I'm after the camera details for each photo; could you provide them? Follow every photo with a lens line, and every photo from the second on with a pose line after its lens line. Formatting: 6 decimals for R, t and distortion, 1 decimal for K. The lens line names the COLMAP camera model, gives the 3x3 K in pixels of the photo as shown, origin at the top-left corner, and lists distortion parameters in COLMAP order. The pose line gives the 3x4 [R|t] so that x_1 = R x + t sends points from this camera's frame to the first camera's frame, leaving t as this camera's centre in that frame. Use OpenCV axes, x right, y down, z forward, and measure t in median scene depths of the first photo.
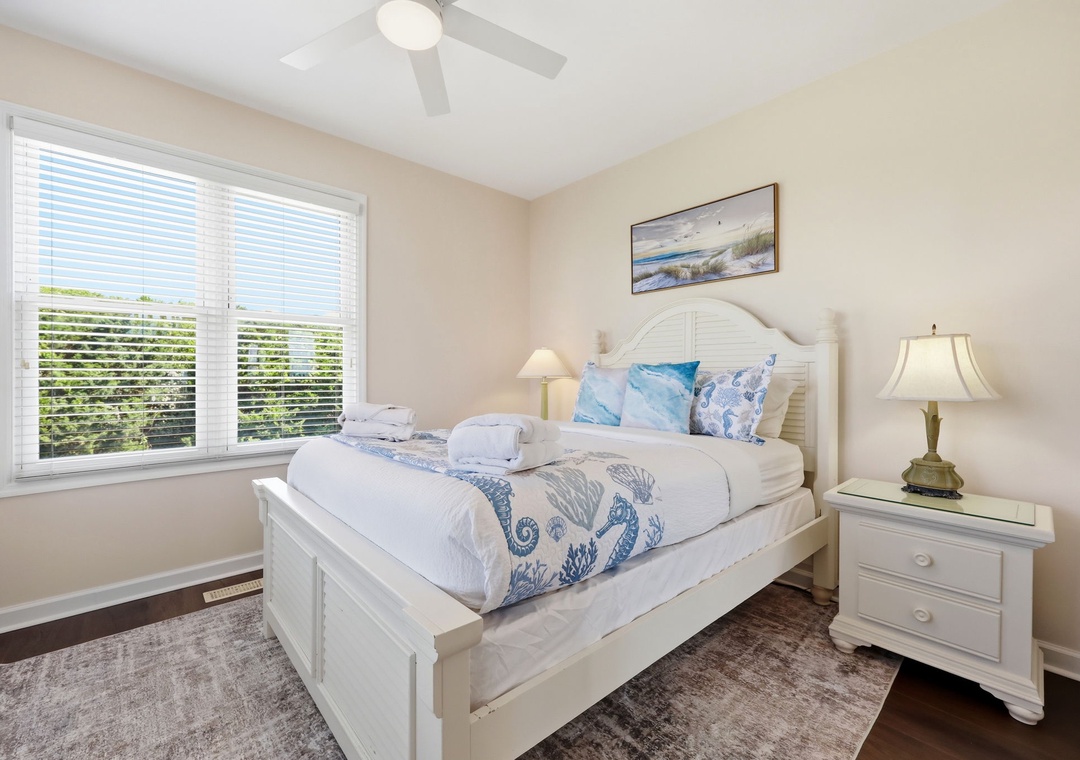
lens RADIAL K [[463.1, 0, 542.6], [0, 463.1, 378.9], [0, 0, 1]] dist [-0.000407, -0.000024]
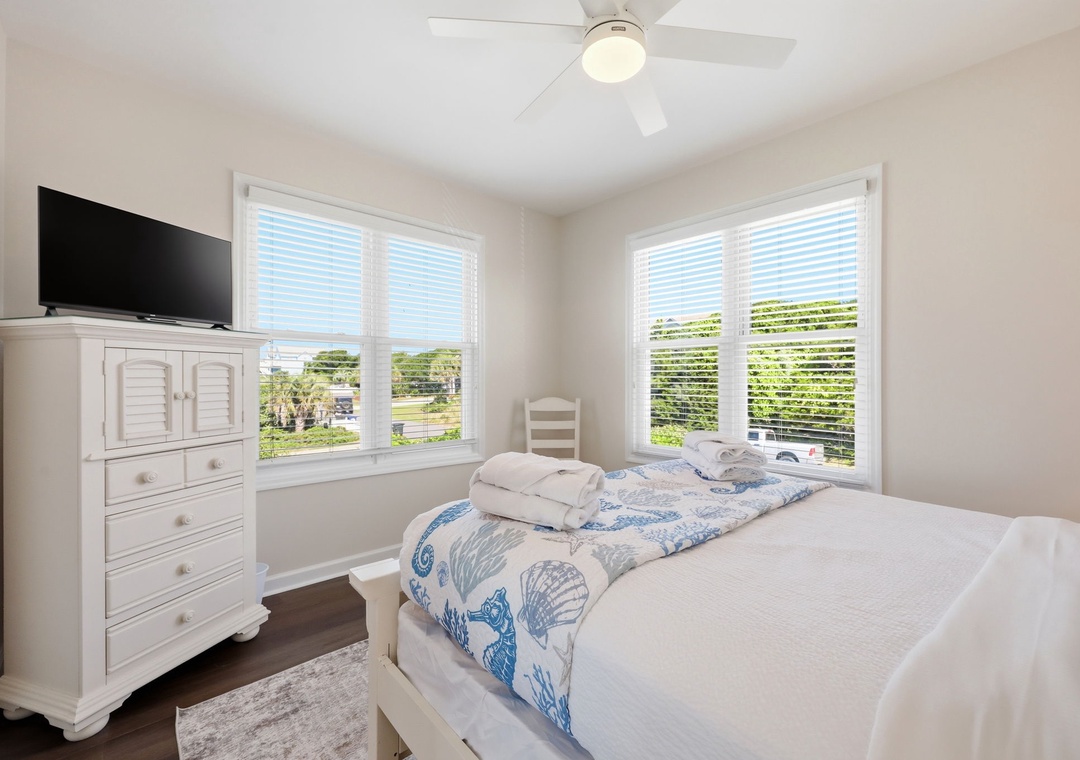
lens RADIAL K [[463.1, 0, 543.1], [0, 463.1, 379.1], [0, 0, 1]] dist [-0.000407, -0.000024]
pose [[-0.009612, 0.000397, -0.999954, 0.898784], [-0.008827, 0.999961, 0.000482, -0.084969], [0.999915, 0.008831, -0.009608, 1.075540]]
